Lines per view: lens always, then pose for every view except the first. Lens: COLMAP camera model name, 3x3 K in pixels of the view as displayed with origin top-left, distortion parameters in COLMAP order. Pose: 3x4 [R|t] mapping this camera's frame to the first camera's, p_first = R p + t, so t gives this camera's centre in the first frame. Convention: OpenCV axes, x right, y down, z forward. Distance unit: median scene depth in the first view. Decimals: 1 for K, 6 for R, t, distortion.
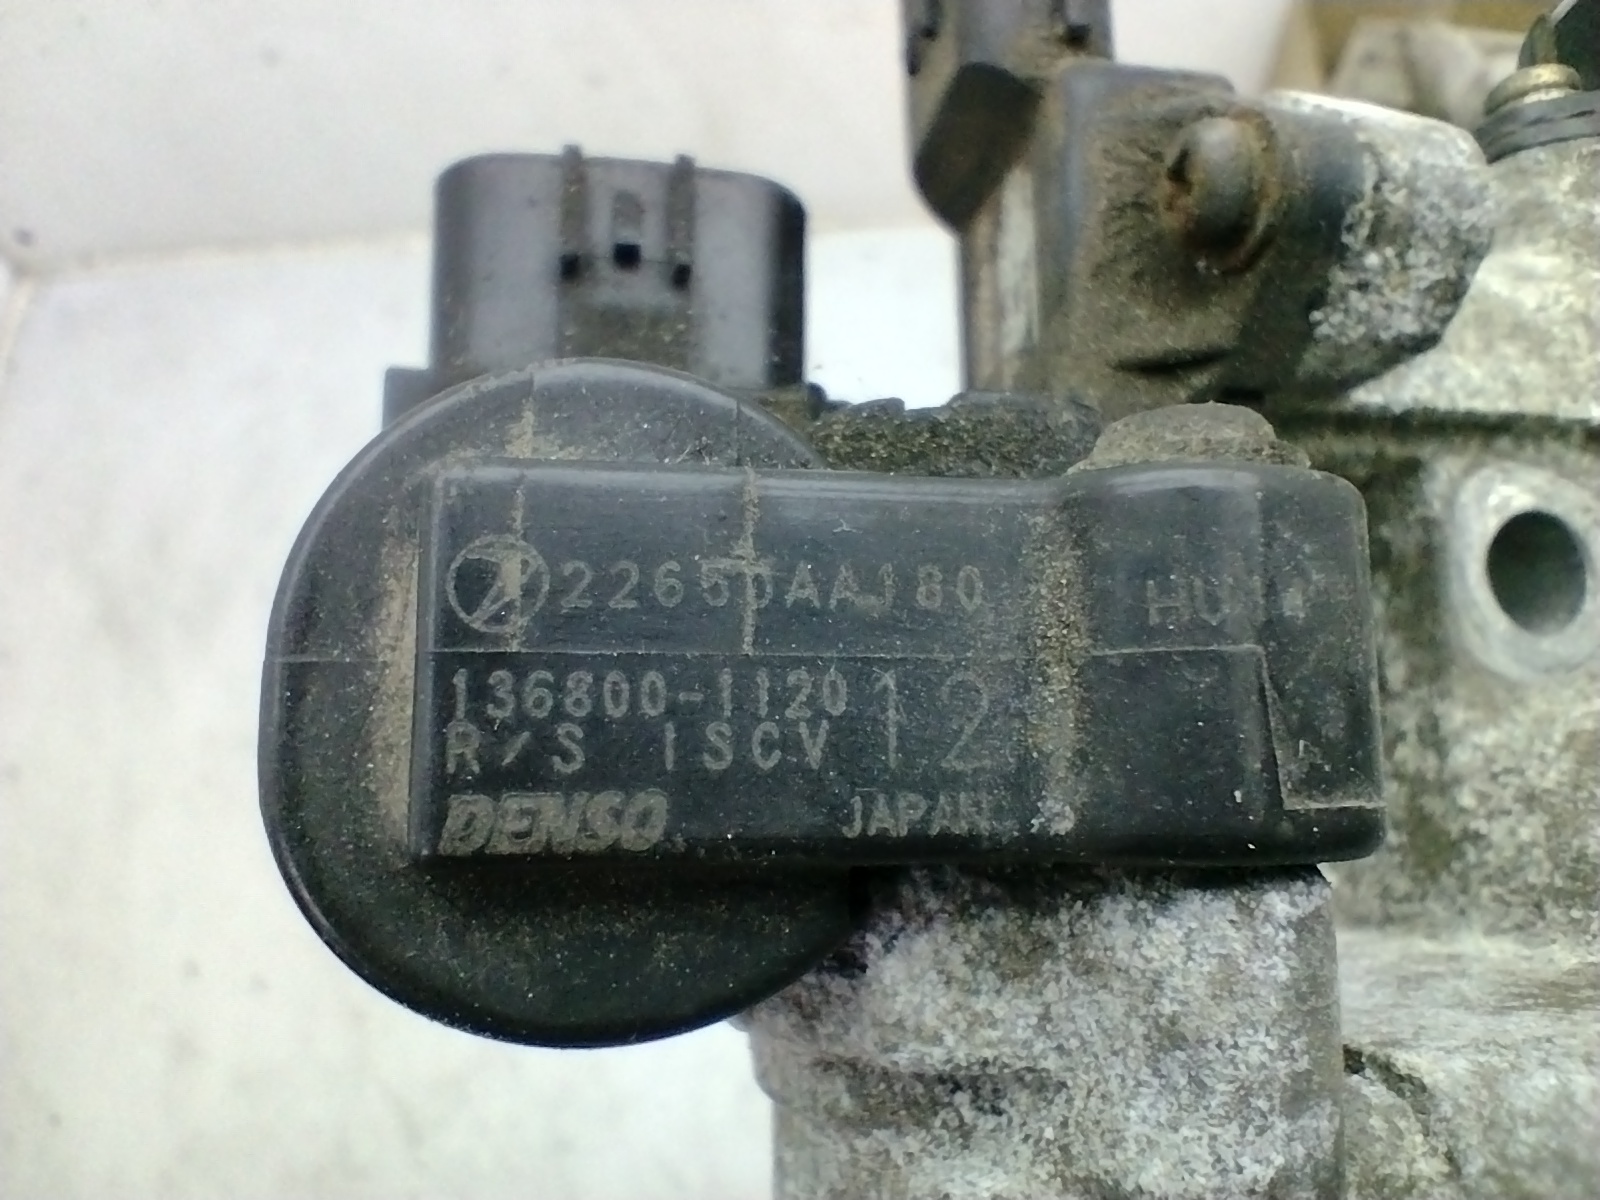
lens RADIAL K [[1226.9, 0, 800.0], [0, 1226.9, 600.0], [0, 0, 1]] dist [-0.005088, -0.002030]
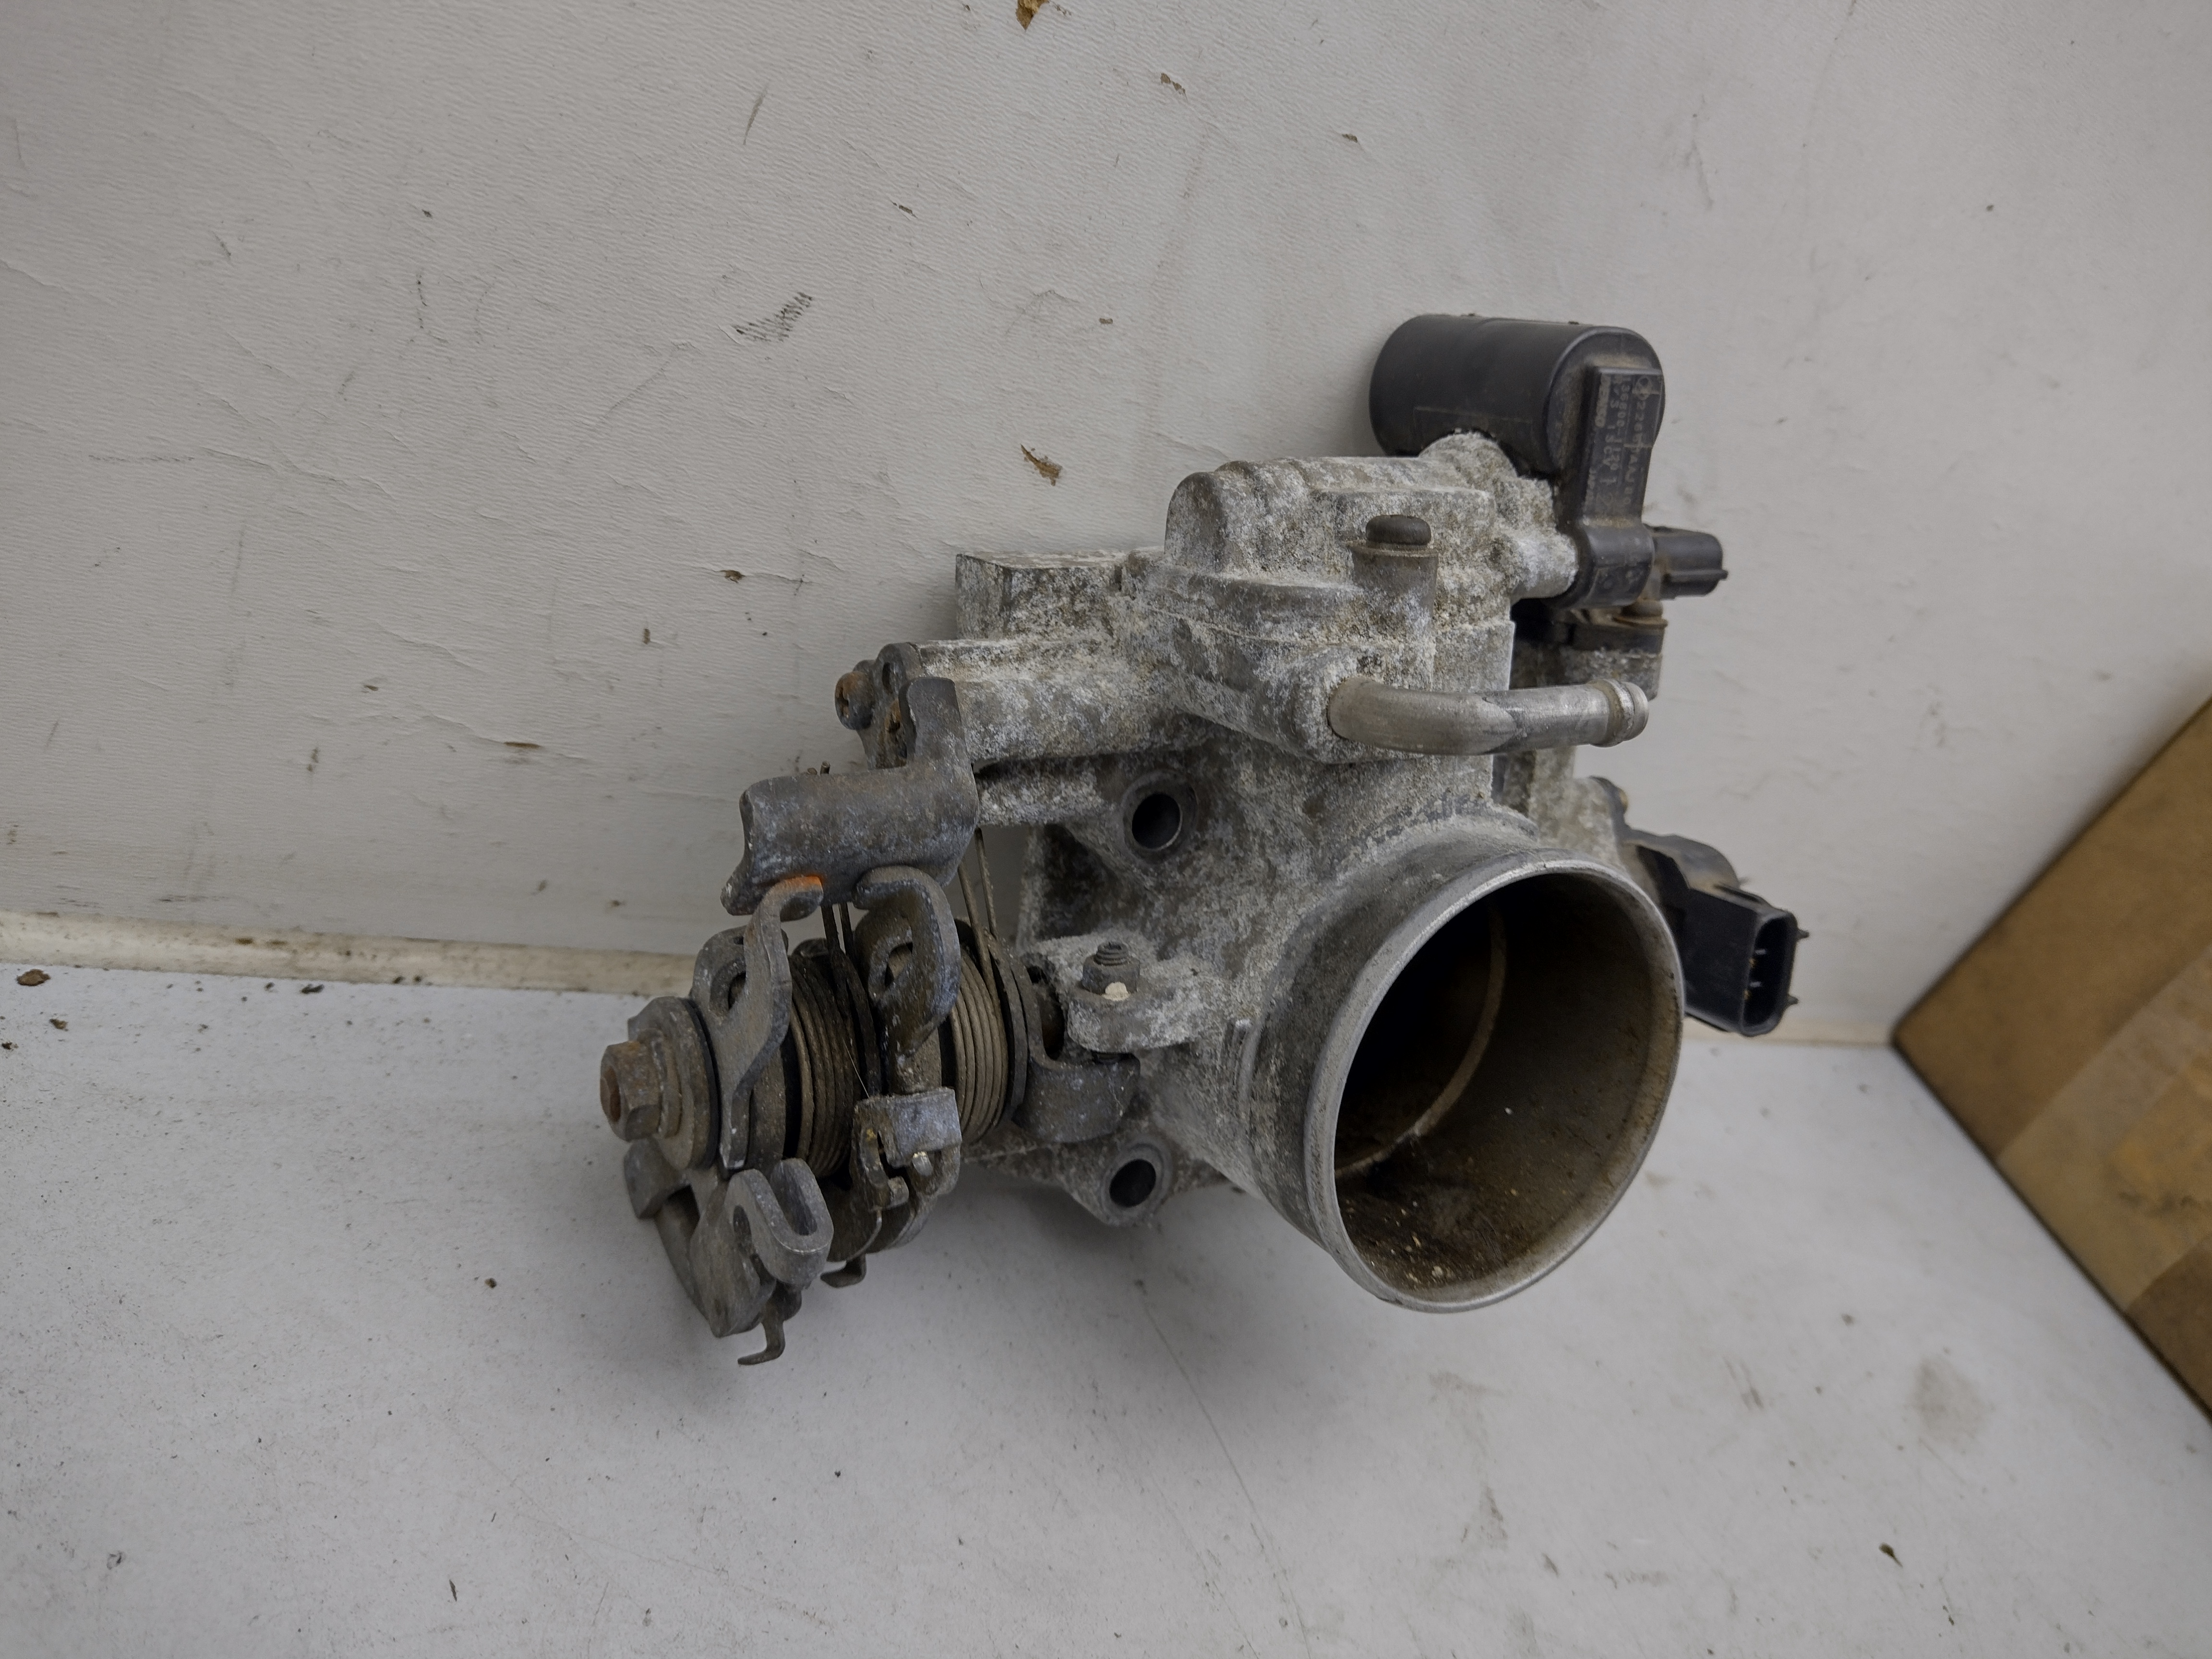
lens RADIAL K [[1691.2, 0, 1097.1], [0, 1691.2, 833.1], [0, 0, 1]] dist [0.096856, -0.236526]
pose [[0.031194, 0.990801, 0.131683, 0.385217], [-0.928556, 0.077481, -0.363017, 3.400166], [-0.369880, -0.110951, 0.922431, -3.361298]]
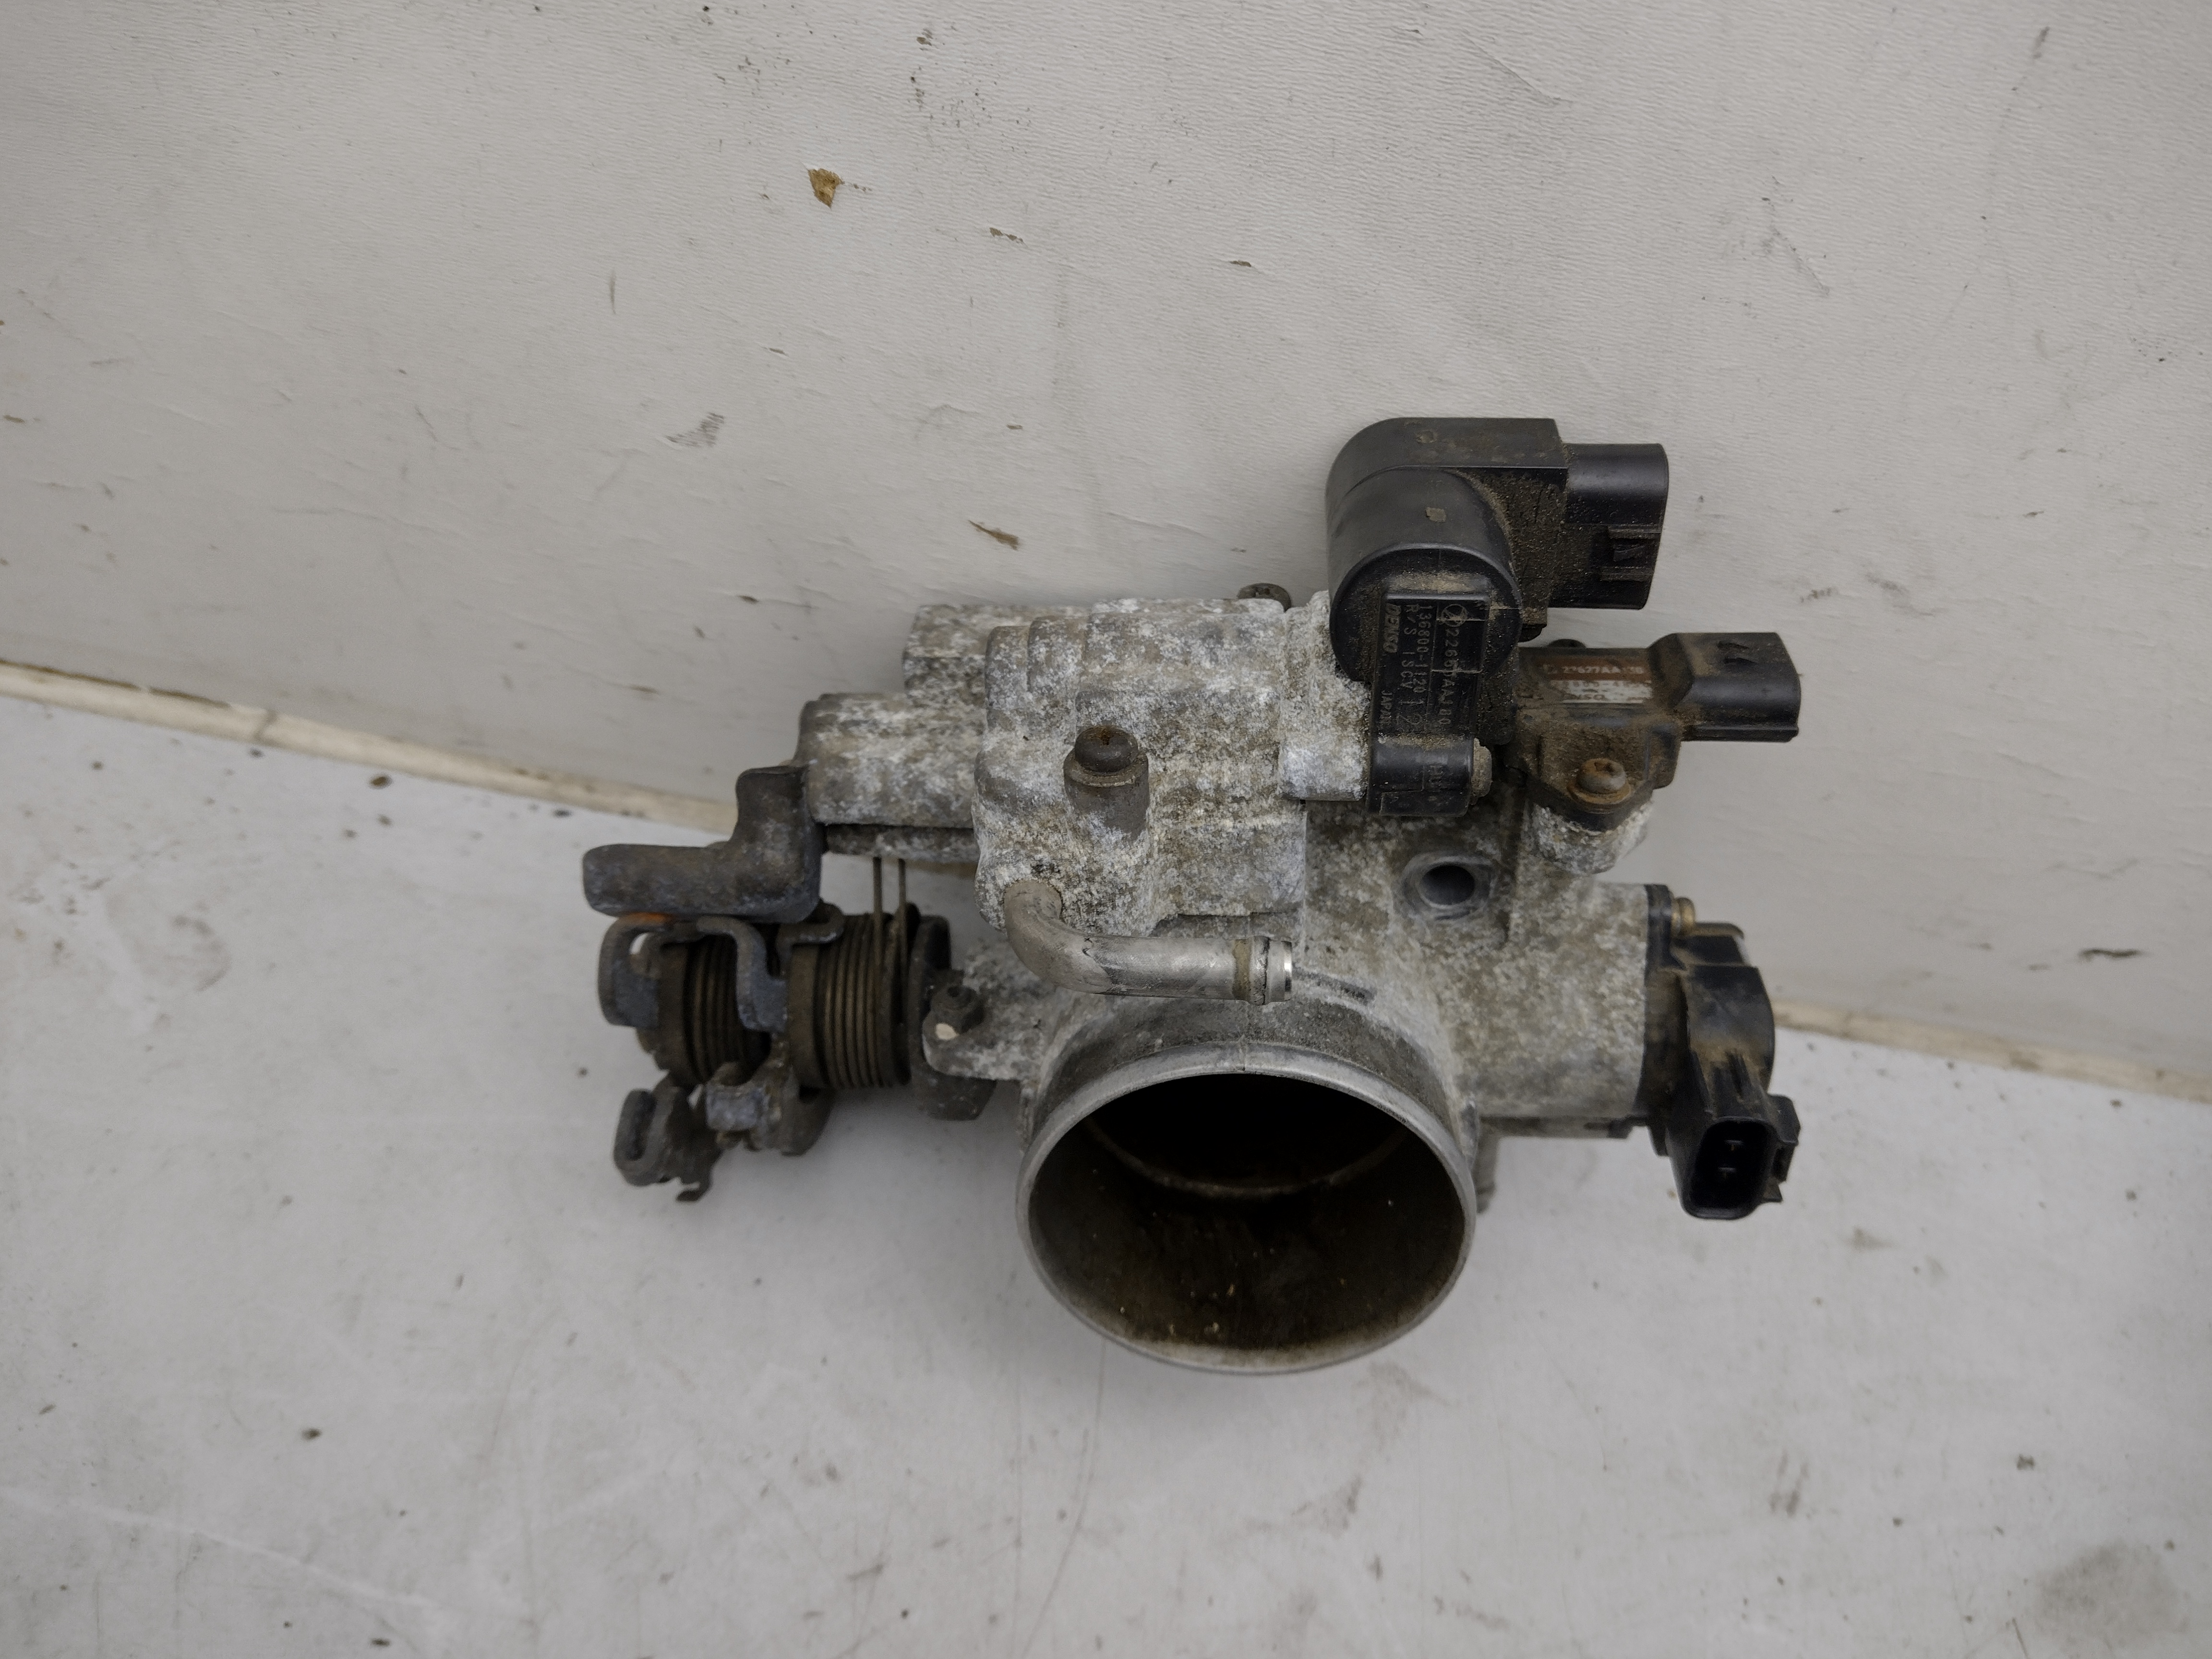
lens RADIAL K [[1689.0, 0, 1102.5], [0, 1689.0, 843.5], [0, 0, 1]] dist [0.106145, -0.246207]
pose [[0.009031, 0.898700, 0.438471, -1.610338], [-0.970027, -0.098609, 0.222090, -0.163449], [0.242829, -0.427334, 0.870873, -3.505499]]
